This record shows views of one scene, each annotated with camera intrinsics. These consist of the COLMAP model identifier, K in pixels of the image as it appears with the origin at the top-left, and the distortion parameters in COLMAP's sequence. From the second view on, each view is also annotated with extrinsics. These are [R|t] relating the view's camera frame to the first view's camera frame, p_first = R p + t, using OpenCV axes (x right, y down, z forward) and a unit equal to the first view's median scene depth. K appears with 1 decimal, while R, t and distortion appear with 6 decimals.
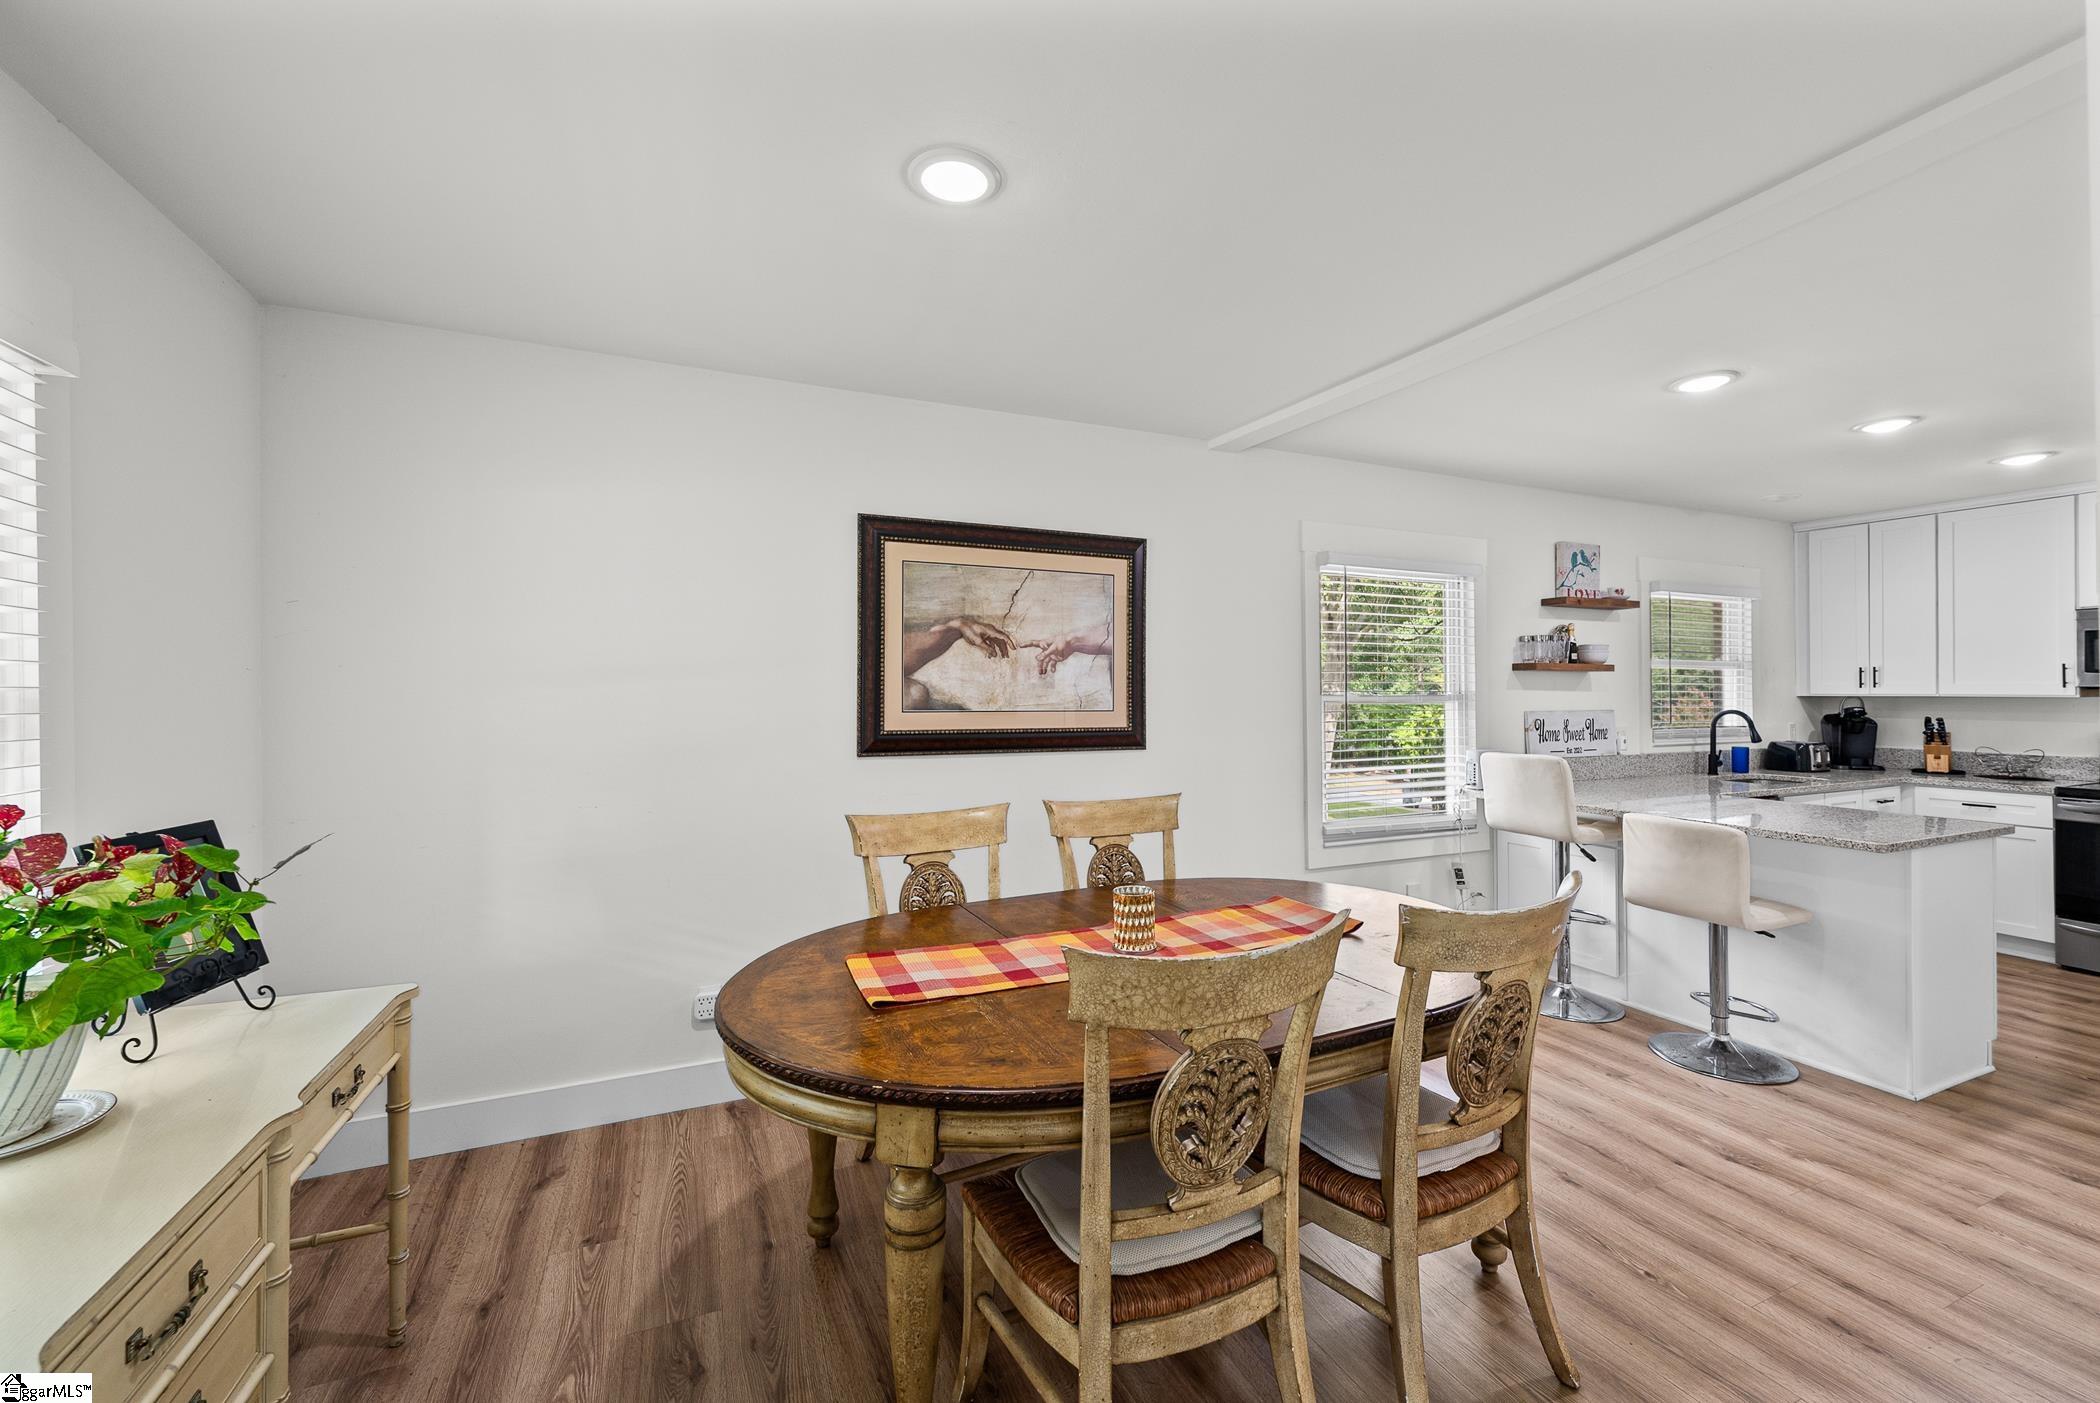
lens RADIAL K [[846.4, 0, 1052.3], [0, 846.4, 696.8], [0, 0, 1]] dist [-0.000367, 0.000061]
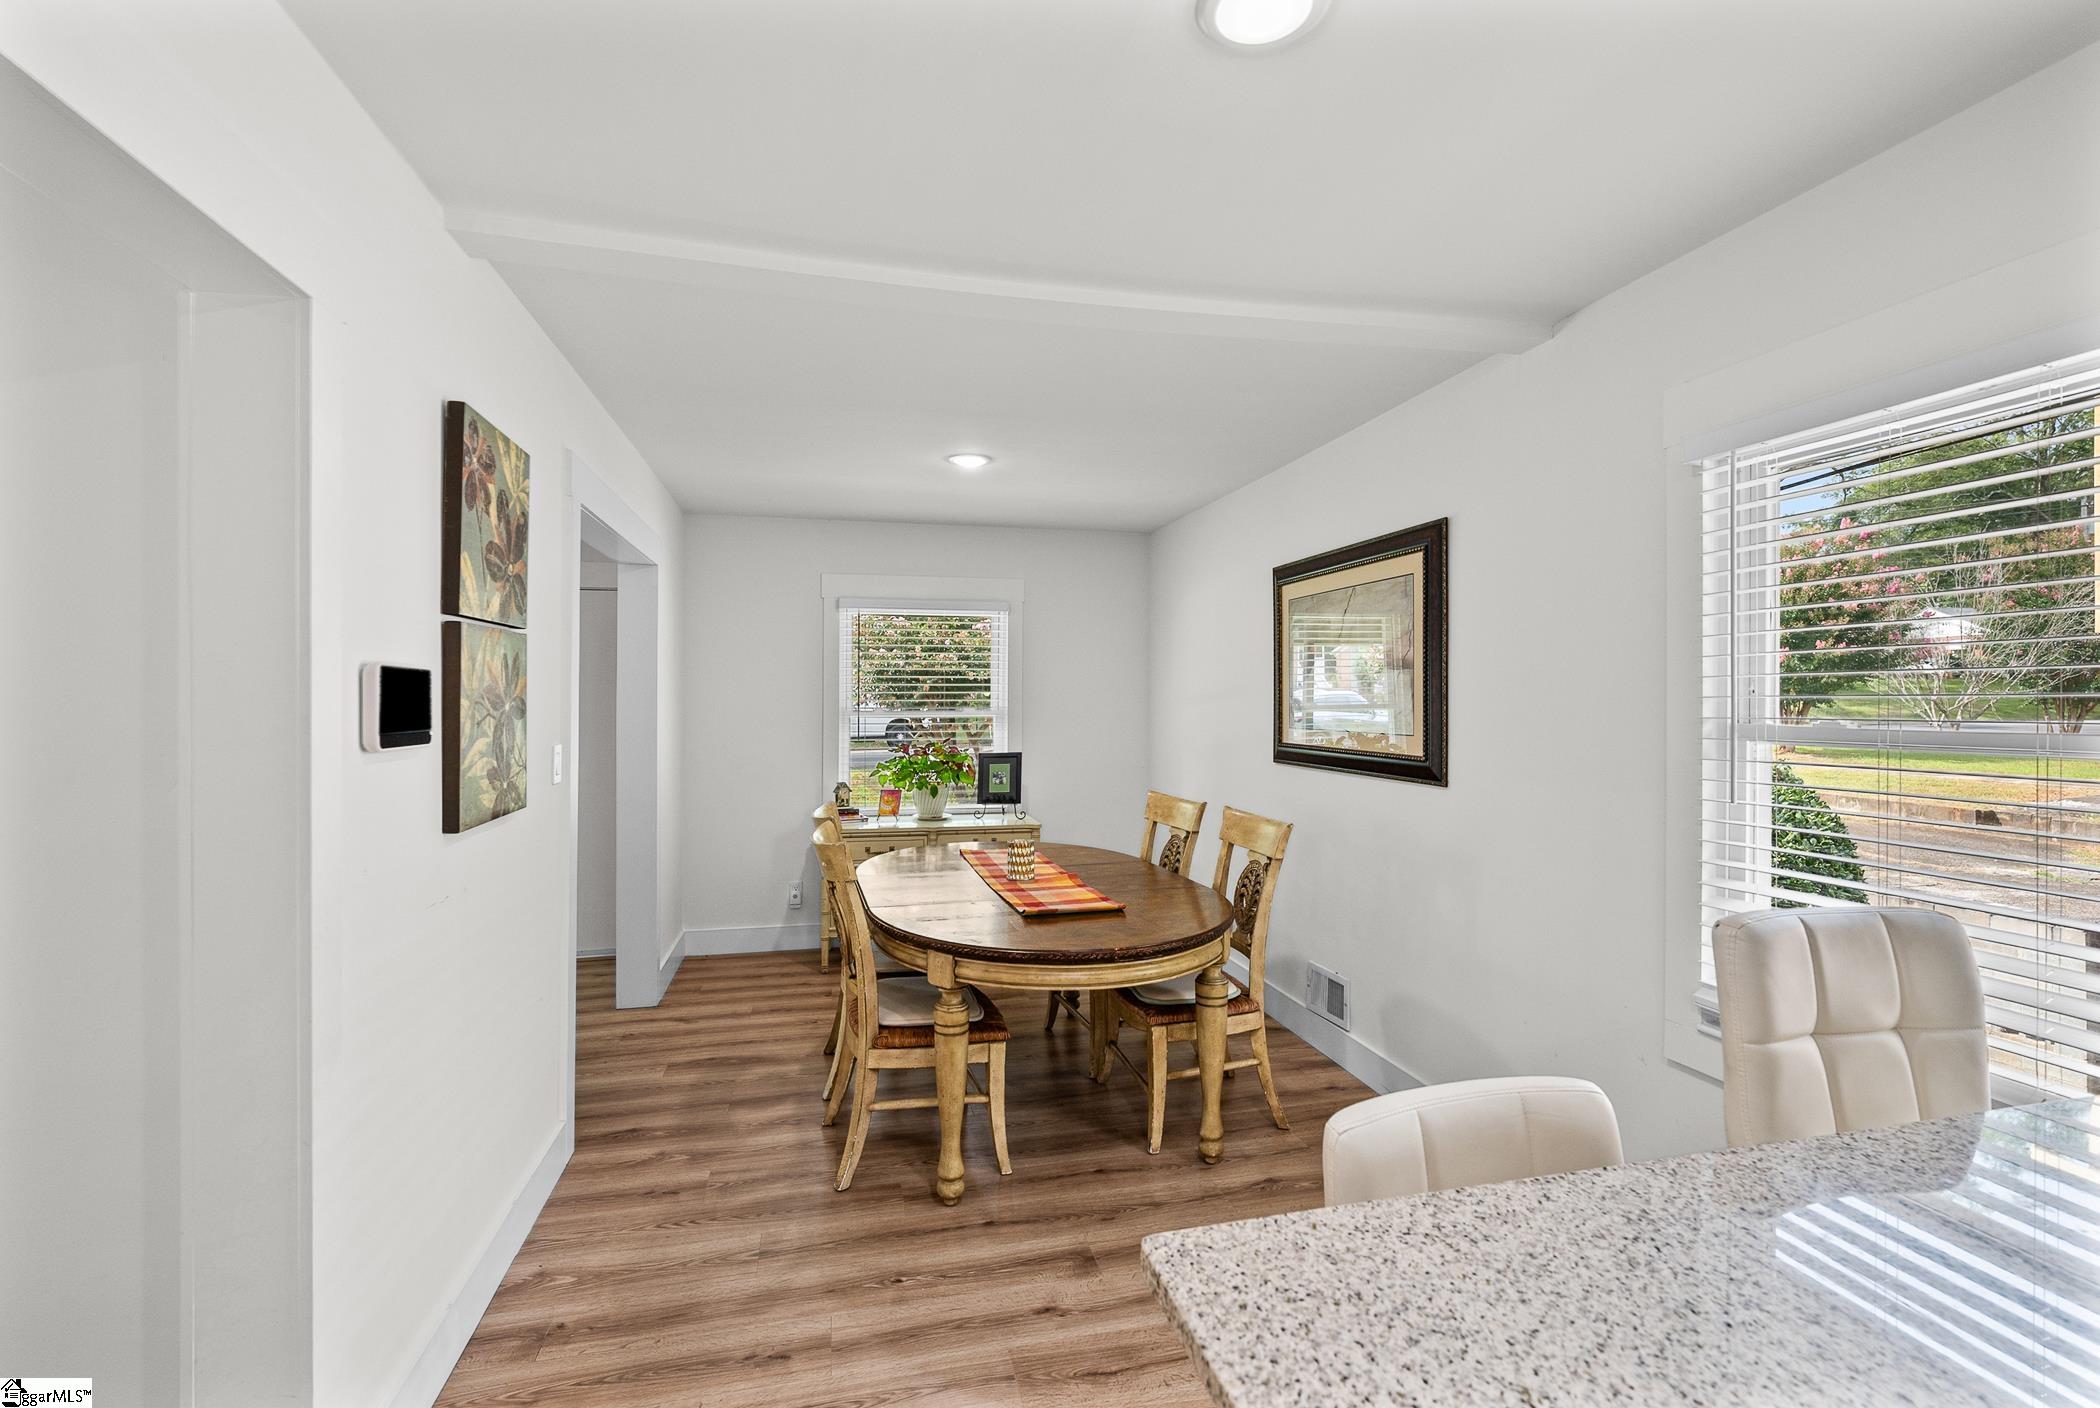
lens RADIAL K [[935.9, 0, 1045.9], [0, 935.9, 707.7], [0, 0, 1]] dist [0.000027, 0.000010]
pose [[-0.184973, 0.005370, -0.982729, 0.788825], [-0.006381, 0.999957, 0.006665, -0.010872], [0.982723, 0.007503, -0.184931, 0.609543]]
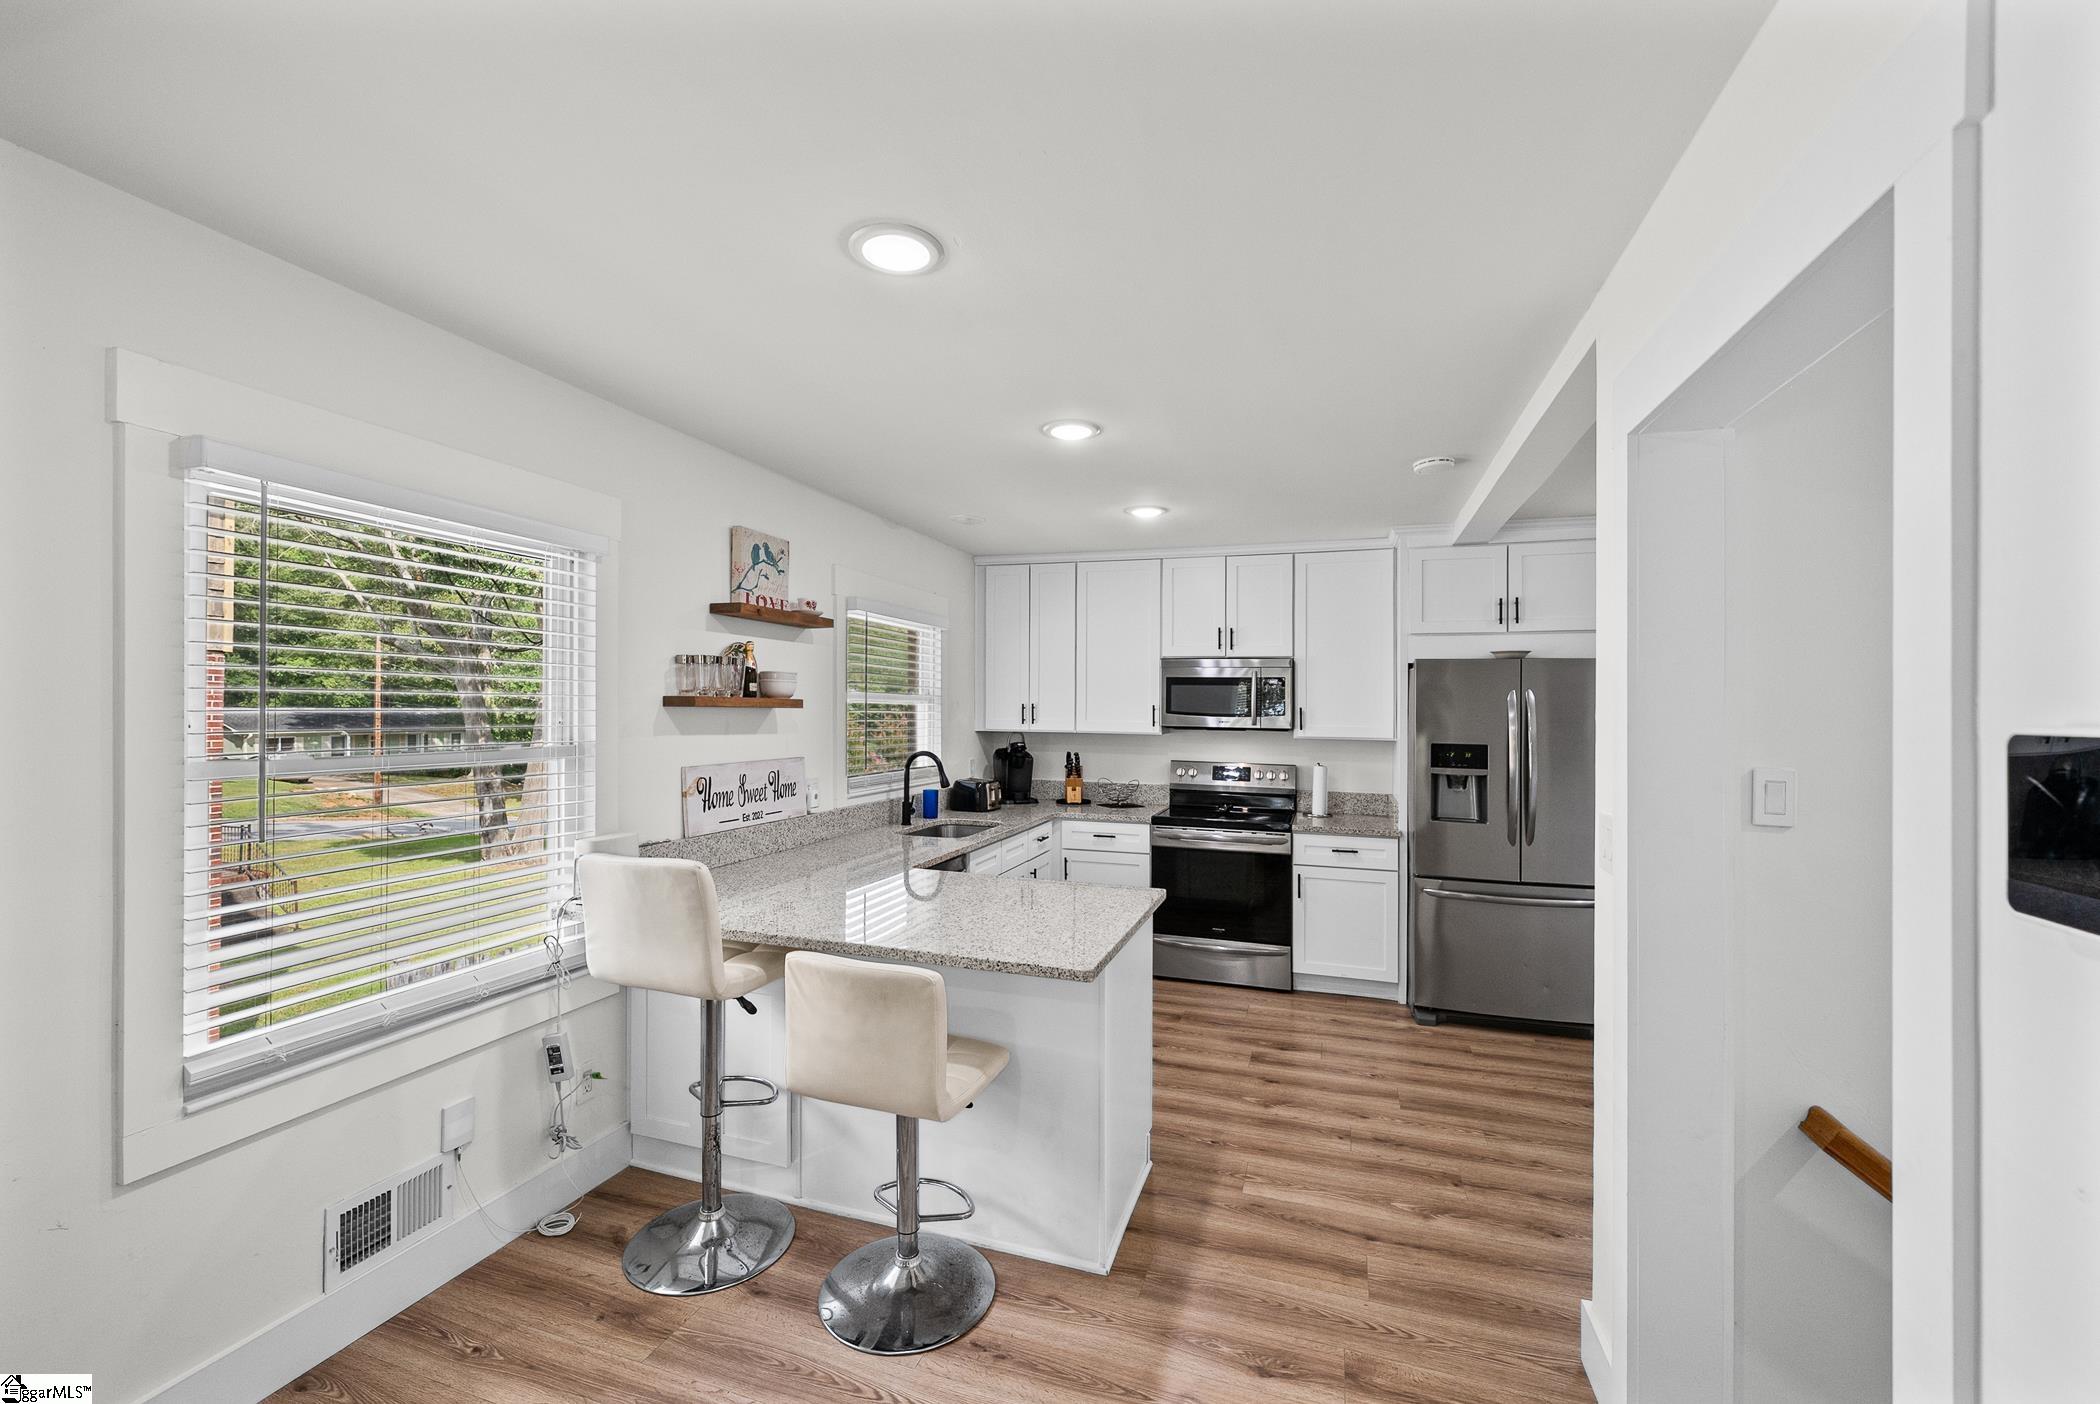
lens RADIAL K [[846.4, 0, 1052.3], [0, 846.4, 697.3], [0, 0, 1]] dist [-0.000367, 0.000061]
pose [[0.674831, 0.018005, 0.737752, 0.251662], [-0.005765, 0.999800, -0.019126, -0.026240], [-0.737949, 0.008654, 0.674801, 0.318259]]
